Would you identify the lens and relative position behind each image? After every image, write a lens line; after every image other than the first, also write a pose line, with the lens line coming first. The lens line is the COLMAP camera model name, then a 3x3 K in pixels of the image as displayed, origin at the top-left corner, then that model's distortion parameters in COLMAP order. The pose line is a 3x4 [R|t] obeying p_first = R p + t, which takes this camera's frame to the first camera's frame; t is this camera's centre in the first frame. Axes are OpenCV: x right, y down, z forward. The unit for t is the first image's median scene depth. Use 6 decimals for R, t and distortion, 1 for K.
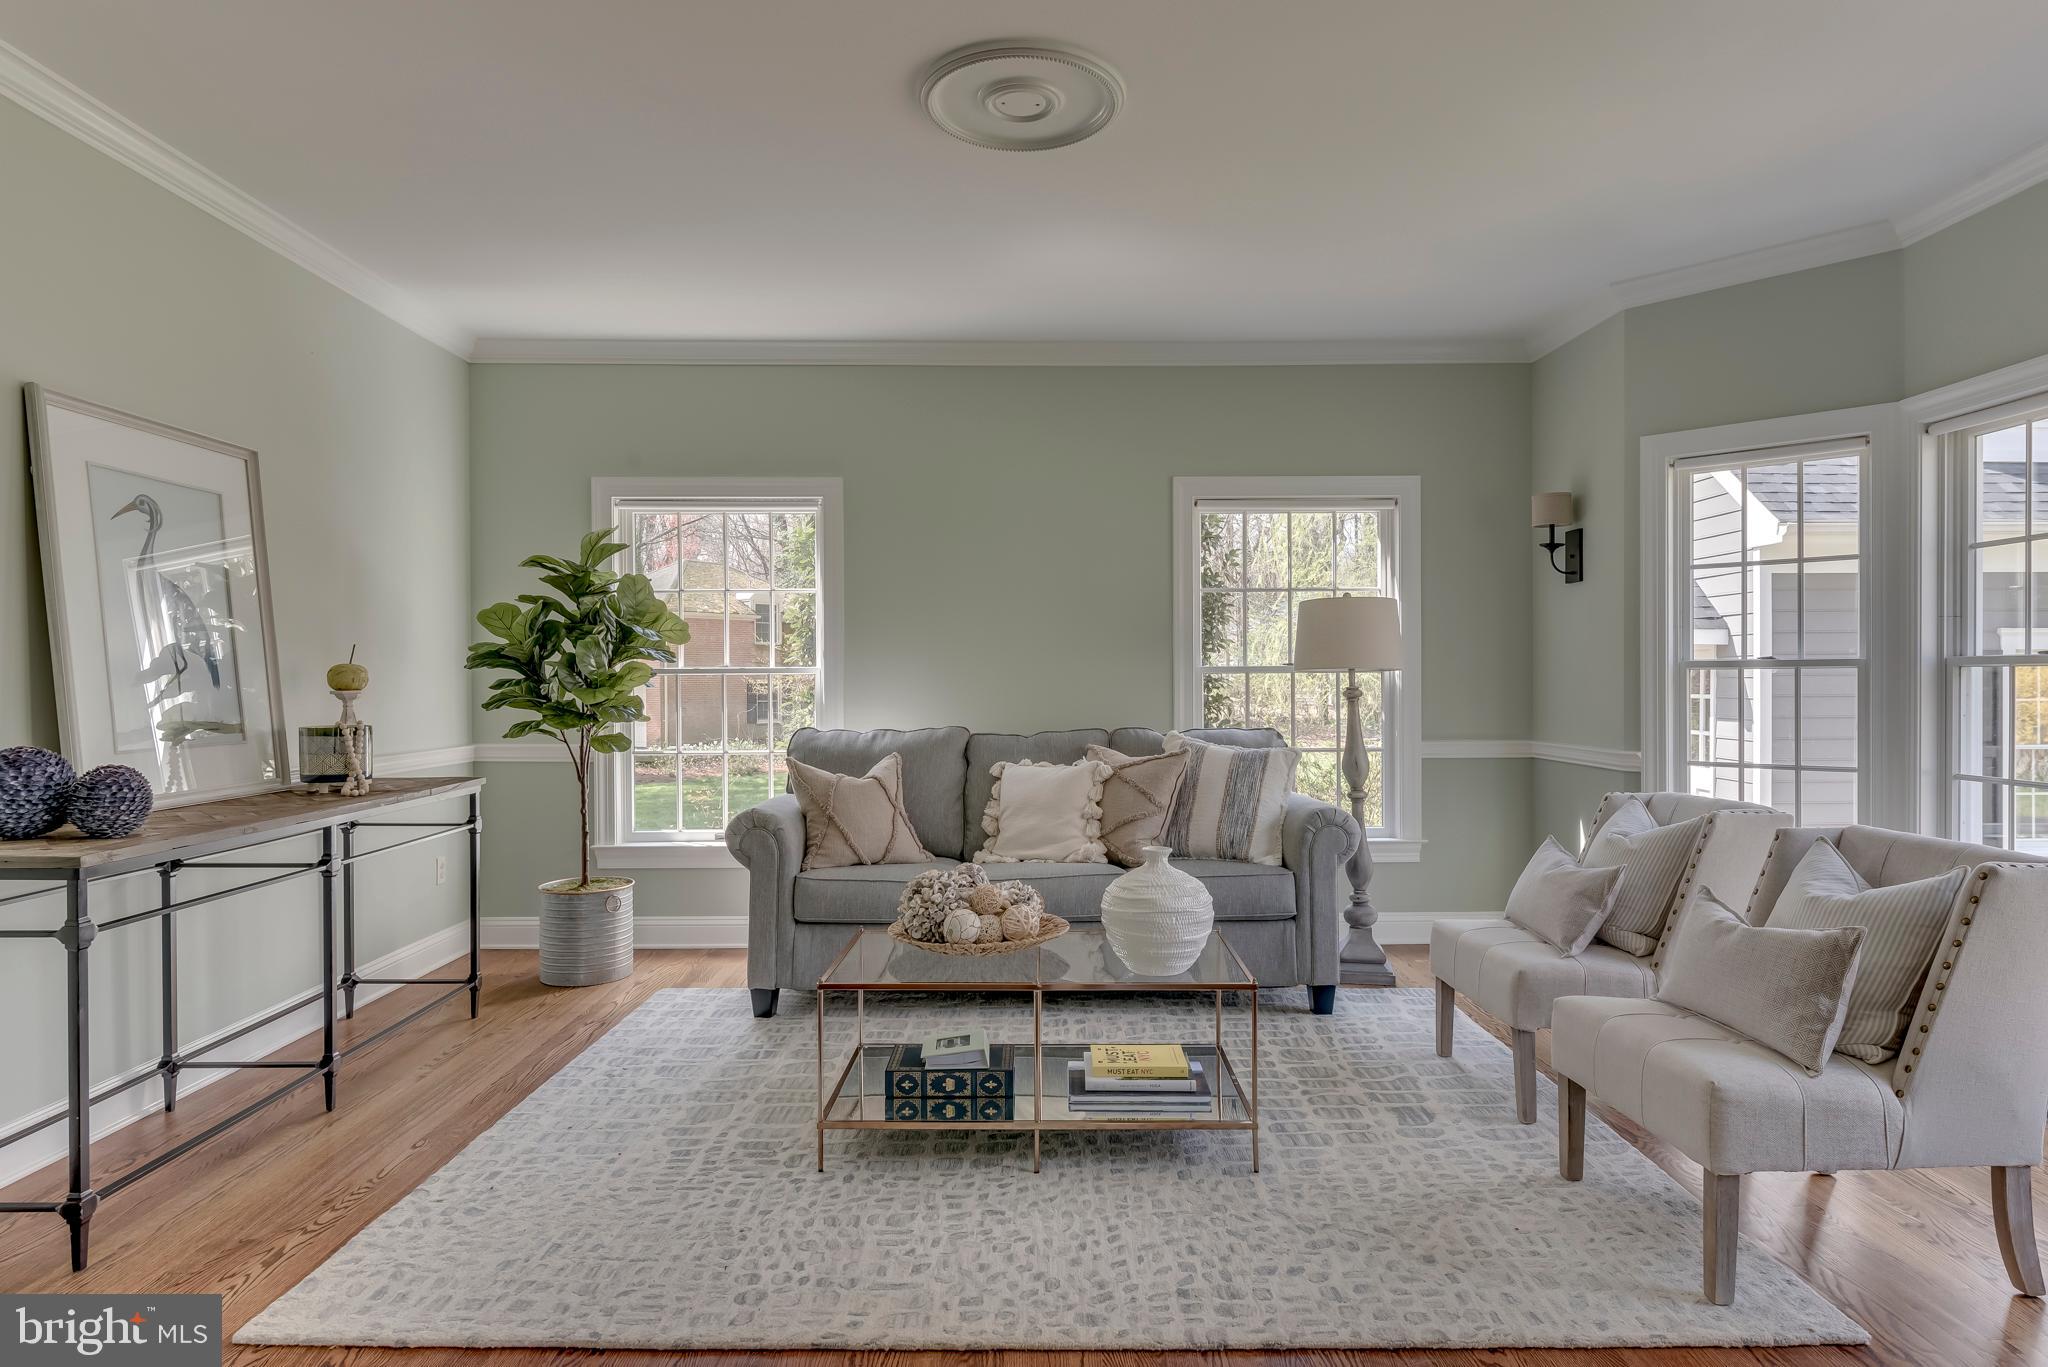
lens RADIAL K [[1206.6, 0, 1021.1], [0, 1206.6, 696.2], [0, 0, 1]] dist [0.001775, -0.001907]
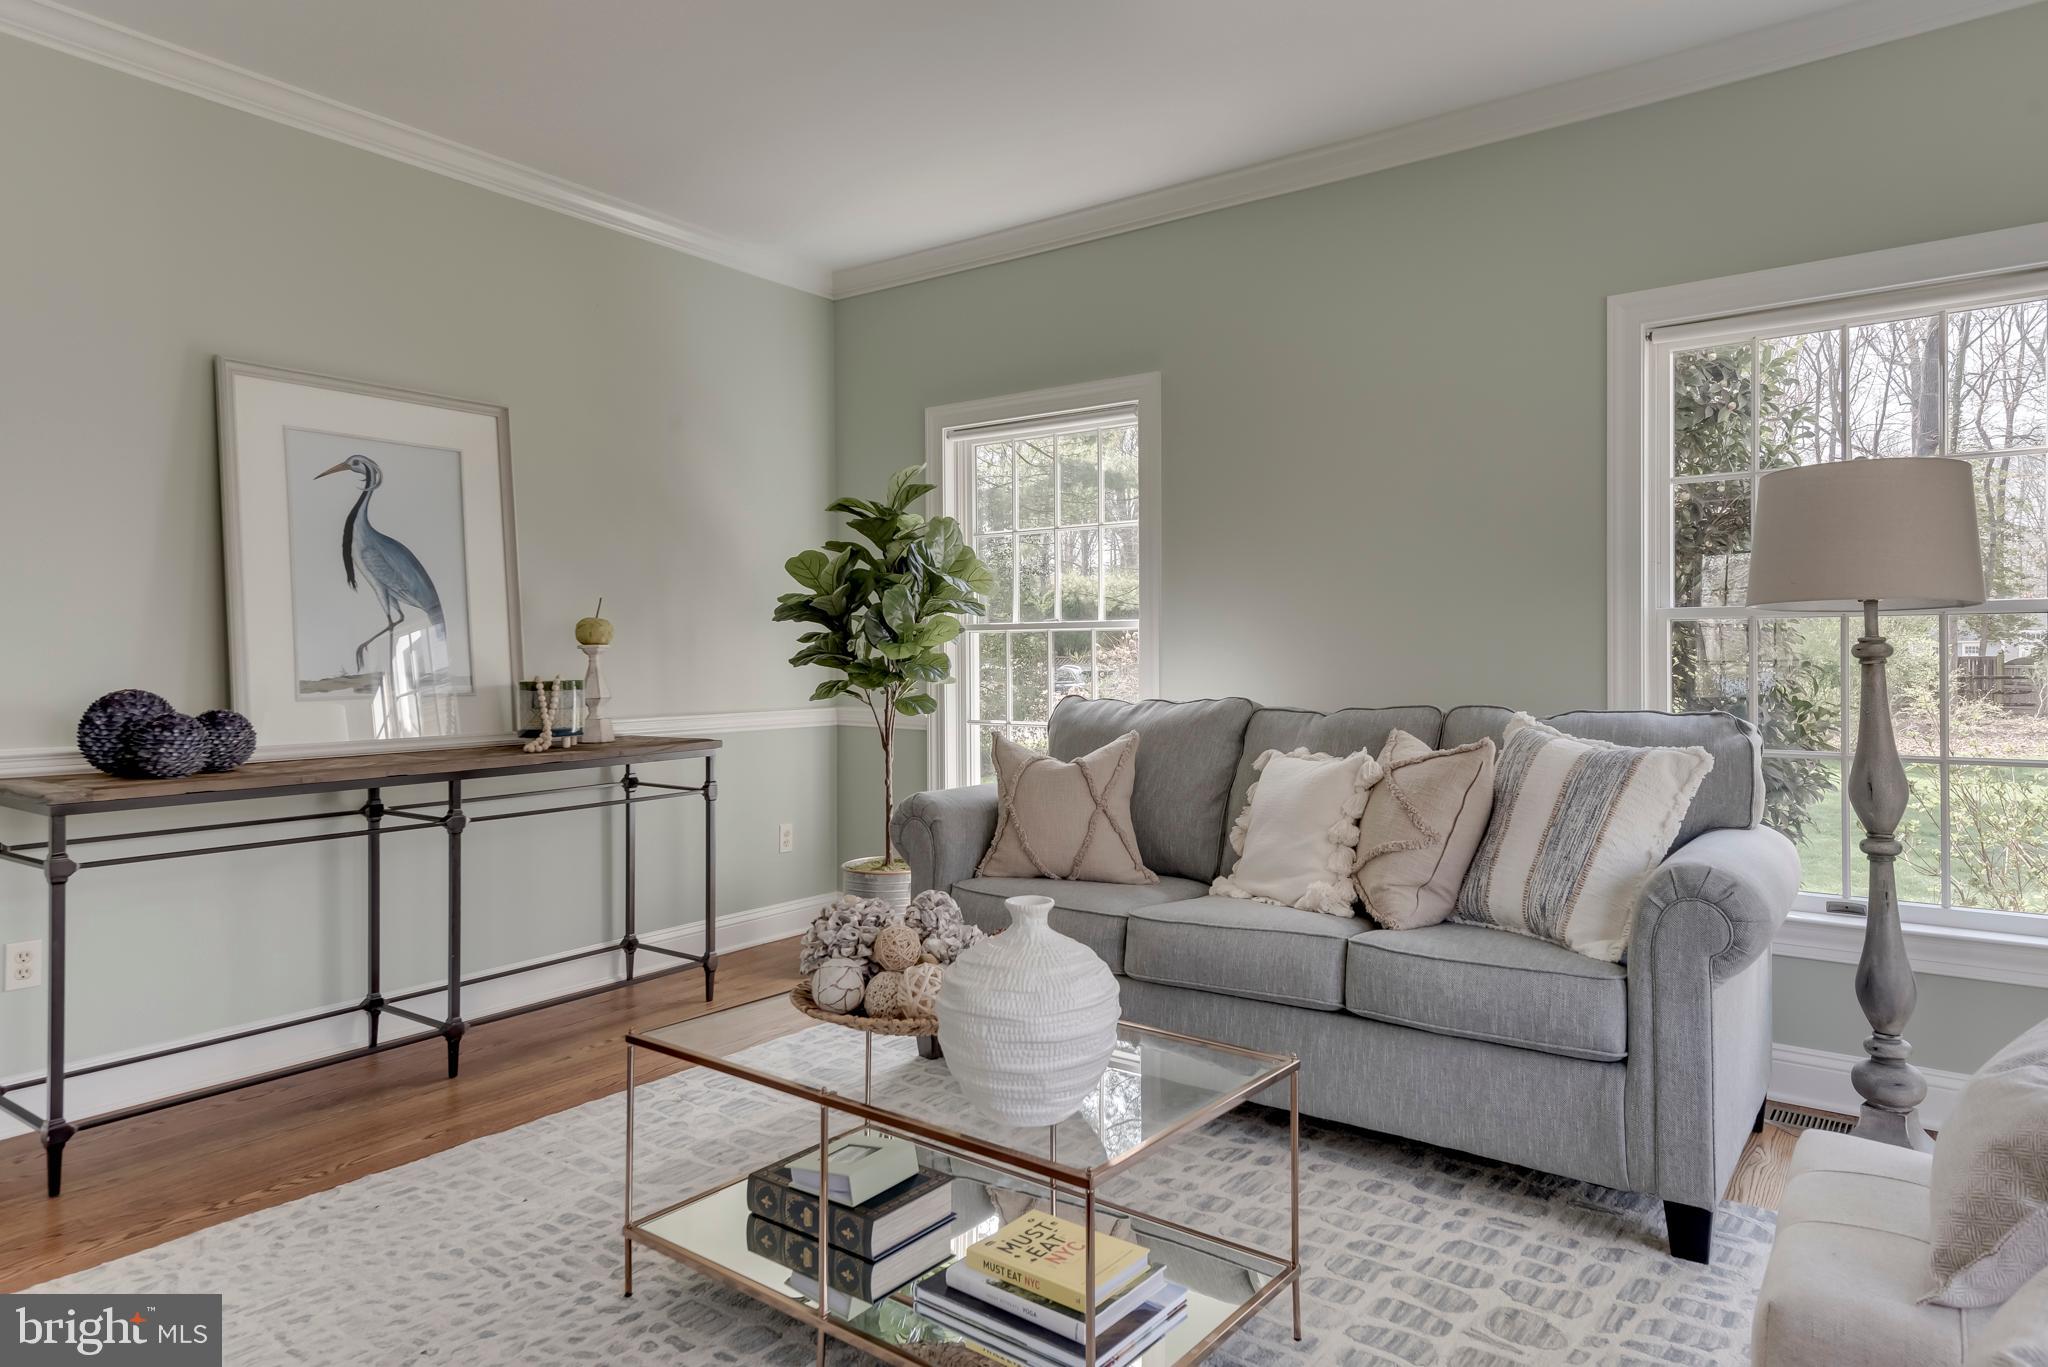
lens RADIAL K [[1306.5, 0, 1058.2], [0, 1306.5, 650.9], [0, 0, 1]] dist [0.074011, -0.057055]
pose [[0.799957, 0.001507, -0.600056, 0.360933], [-0.009827, 0.999896, -0.010589, 0.007593], [0.599977, 0.014367, 0.799888, 0.351224]]
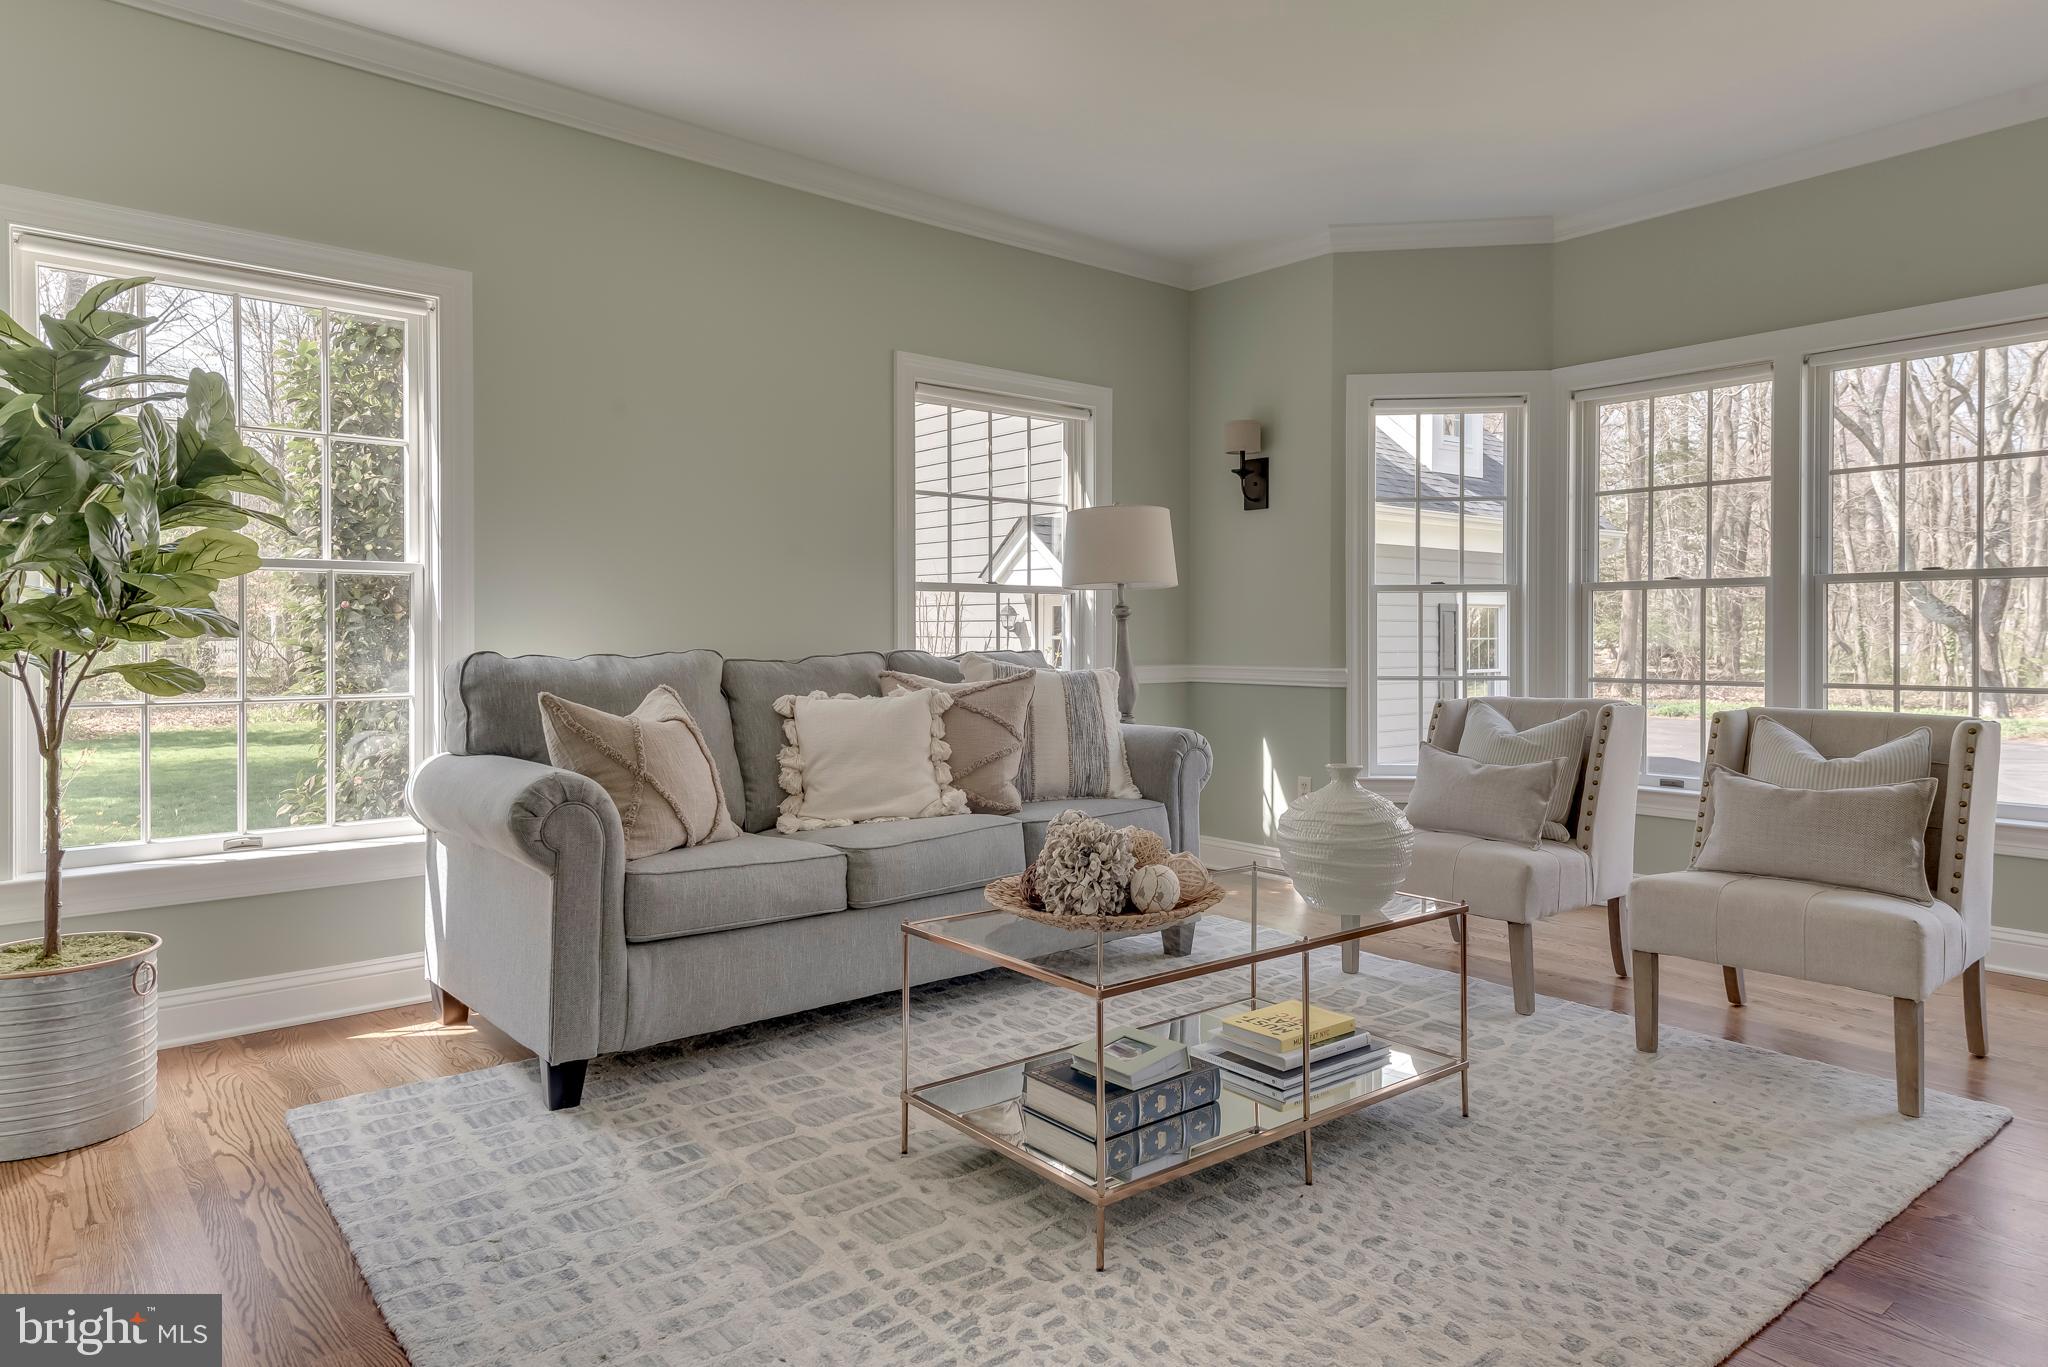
lens RADIAL K [[1293.8, 0, 1006.2], [0, 1293.8, 656.3], [0, 0, 1]] dist [0.036512, -0.001201]
pose [[0.750672, -0.003503, 0.660666, -0.474991], [0.005951, 0.999981, -0.001460, 0.034884], [-0.660648, 0.005027, 0.750679, 0.334954]]
